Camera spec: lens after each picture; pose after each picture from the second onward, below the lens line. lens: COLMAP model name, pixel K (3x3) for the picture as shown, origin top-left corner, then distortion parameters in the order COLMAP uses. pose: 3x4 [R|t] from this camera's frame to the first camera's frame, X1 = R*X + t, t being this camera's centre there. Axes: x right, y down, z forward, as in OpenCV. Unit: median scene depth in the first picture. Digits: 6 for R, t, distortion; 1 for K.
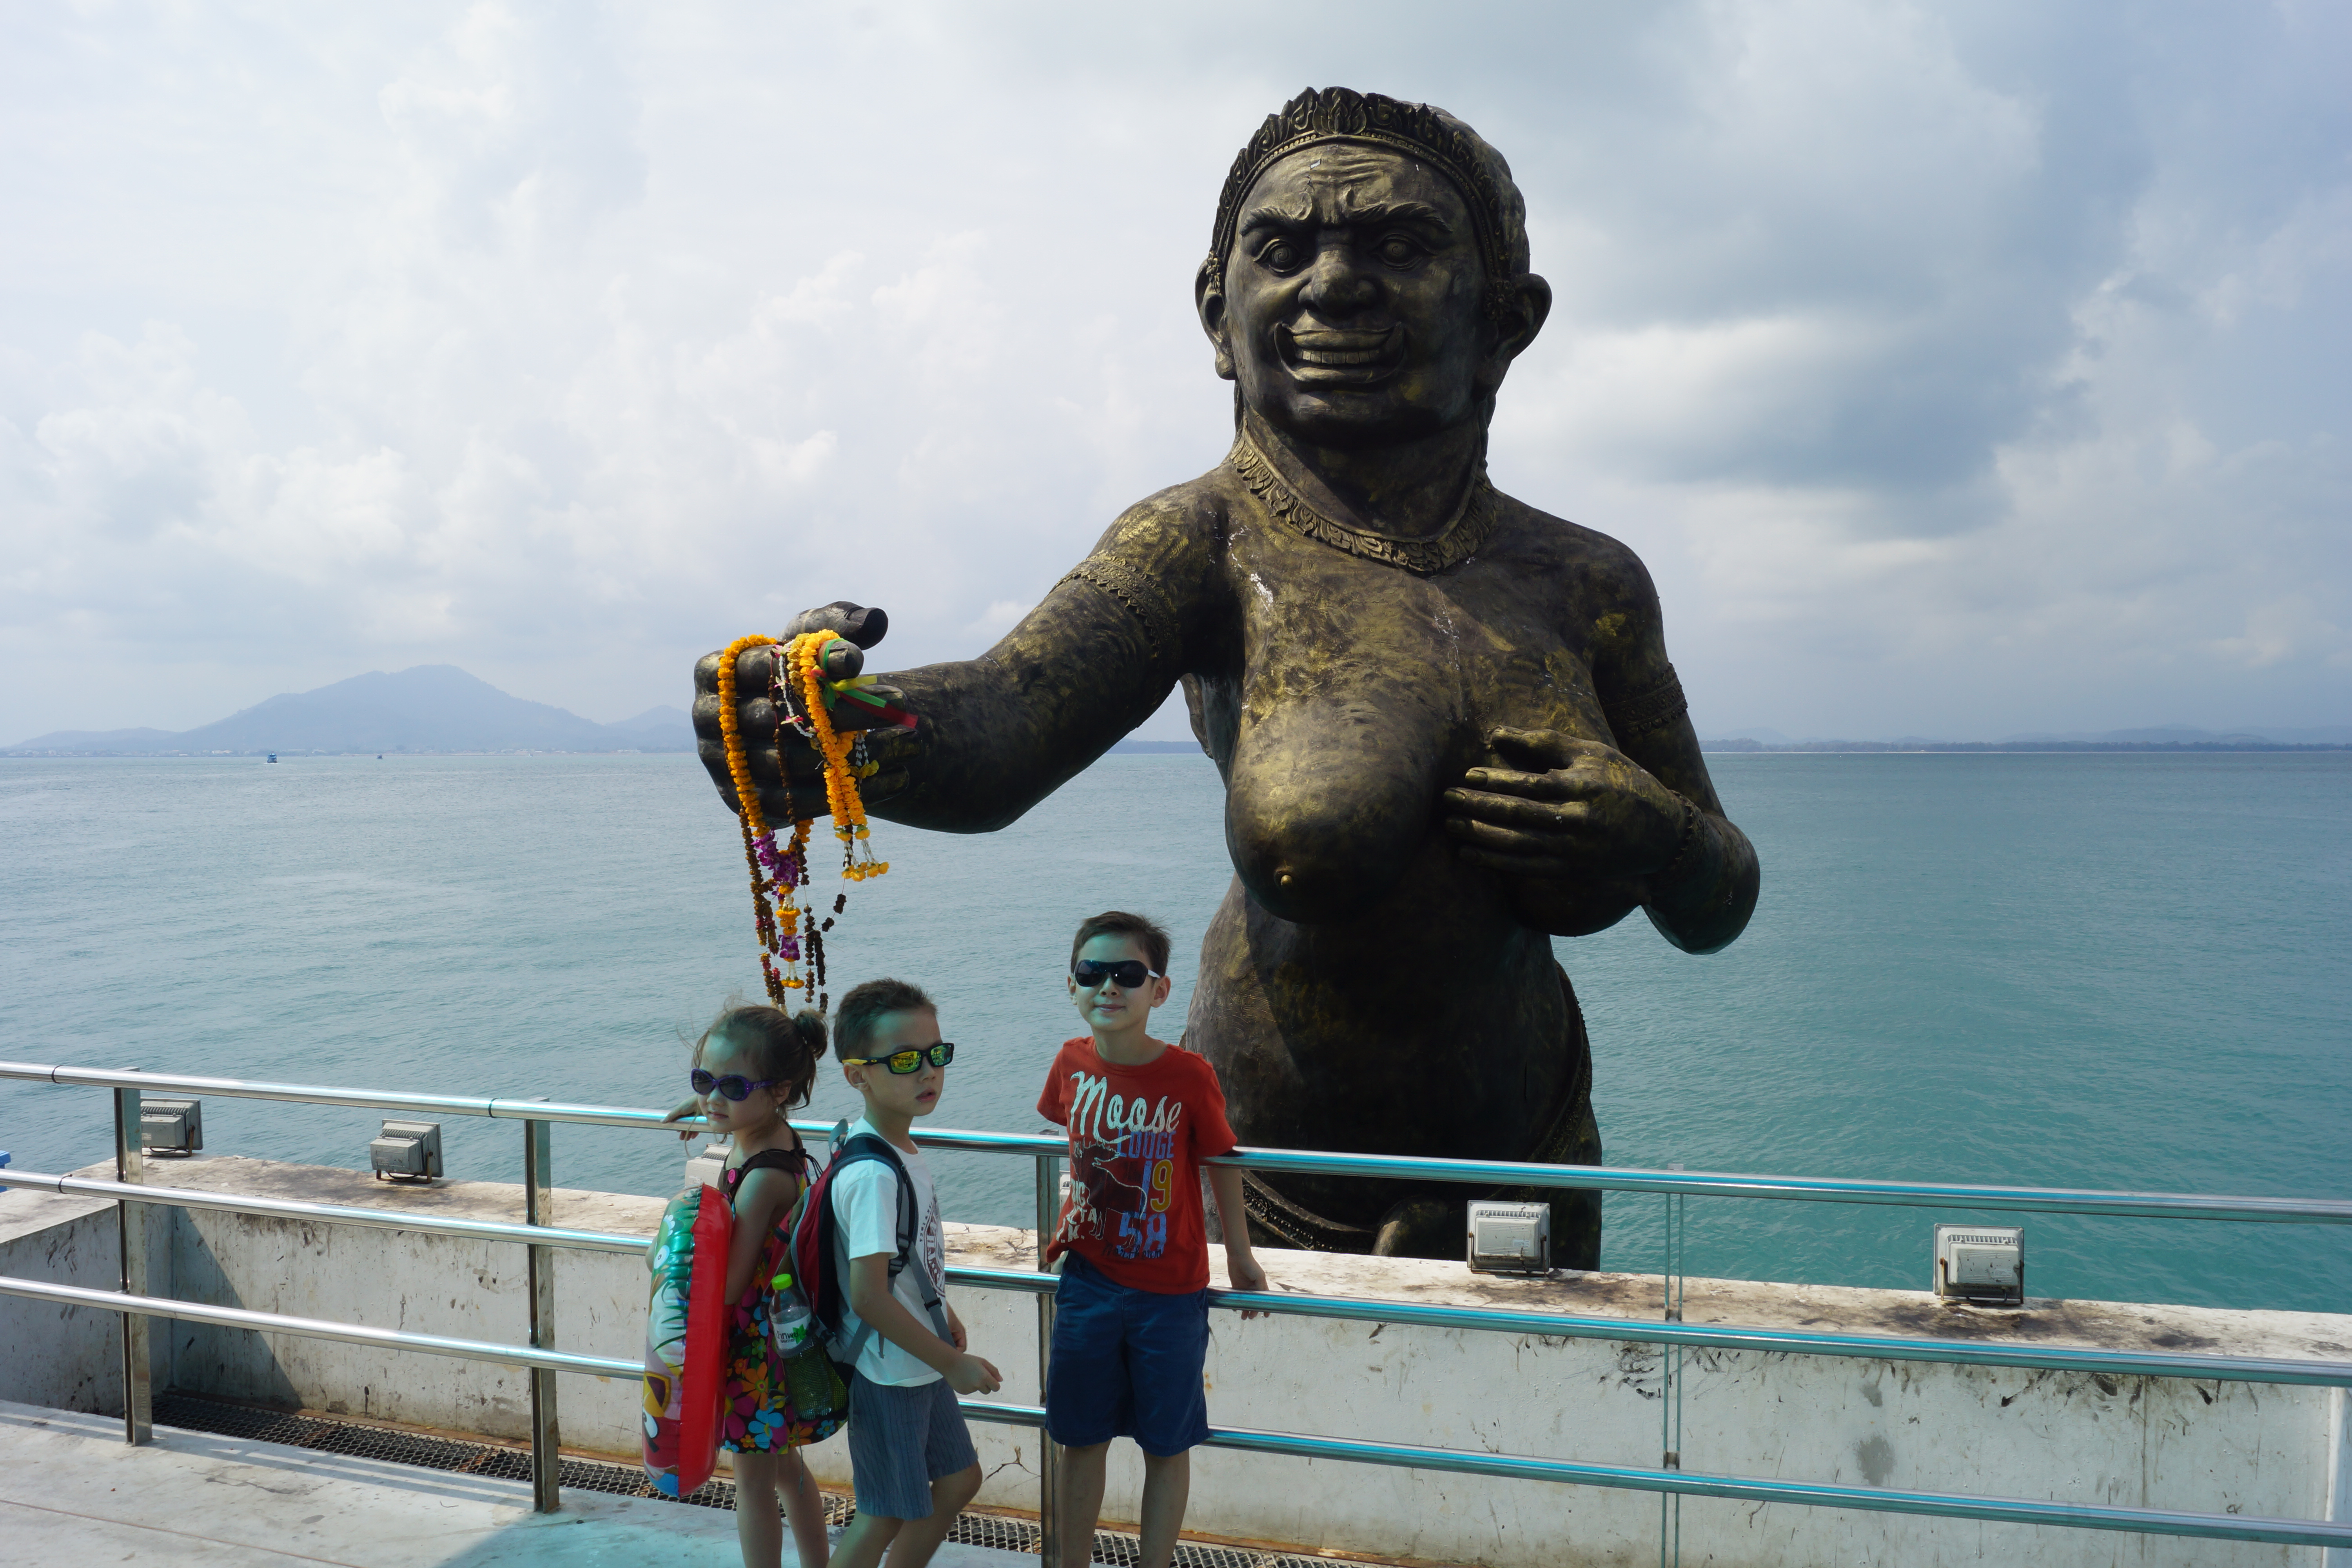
lens RADIAL K [[1886.8, 0, 1176.0], [0, 1886.8, 784.0], [0, 0, 1]] dist [-0.080350, 0.012247]
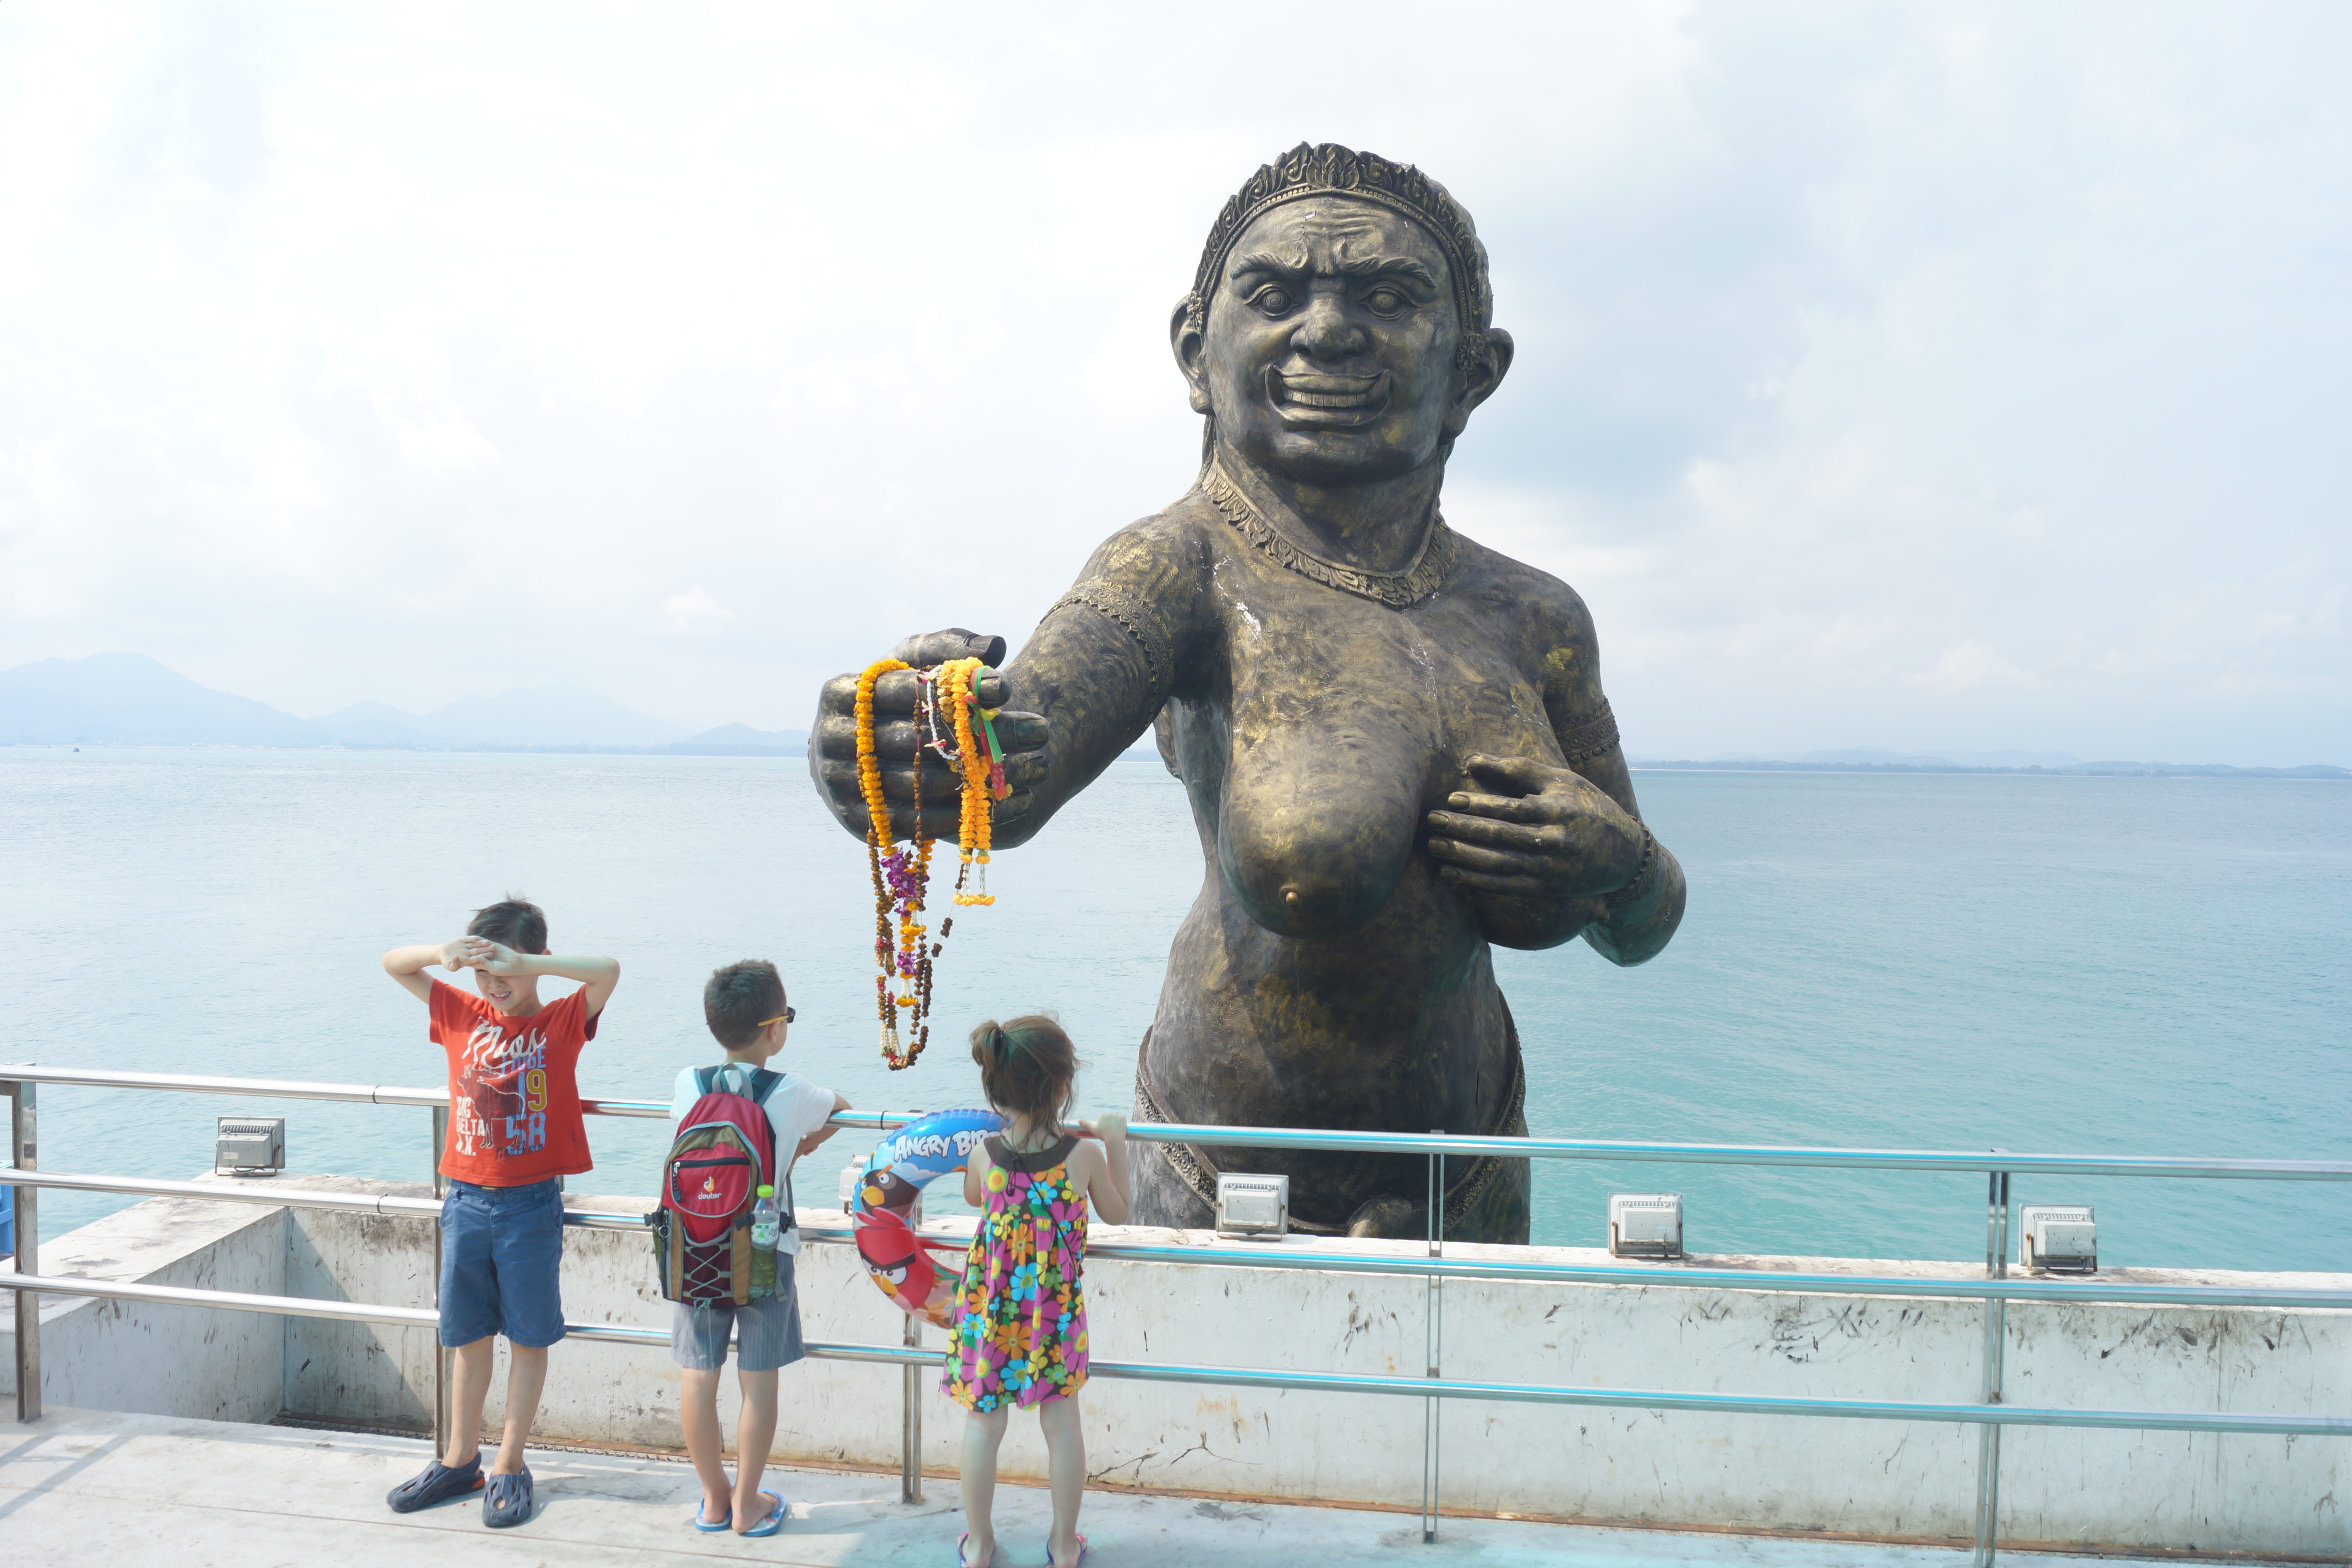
lens RADIAL K [[1892.8, 0, 1180.8], [0, 1892.8, 783.3], [0, 0, 1]] dist [-0.078042, 0.009267]
pose [[0.989001, 0.014461, 0.147200, -0.149243], [-0.013837, 0.999890, -0.005266, -0.005672], [-0.147260, 0.003171, 0.989093, -0.033790]]
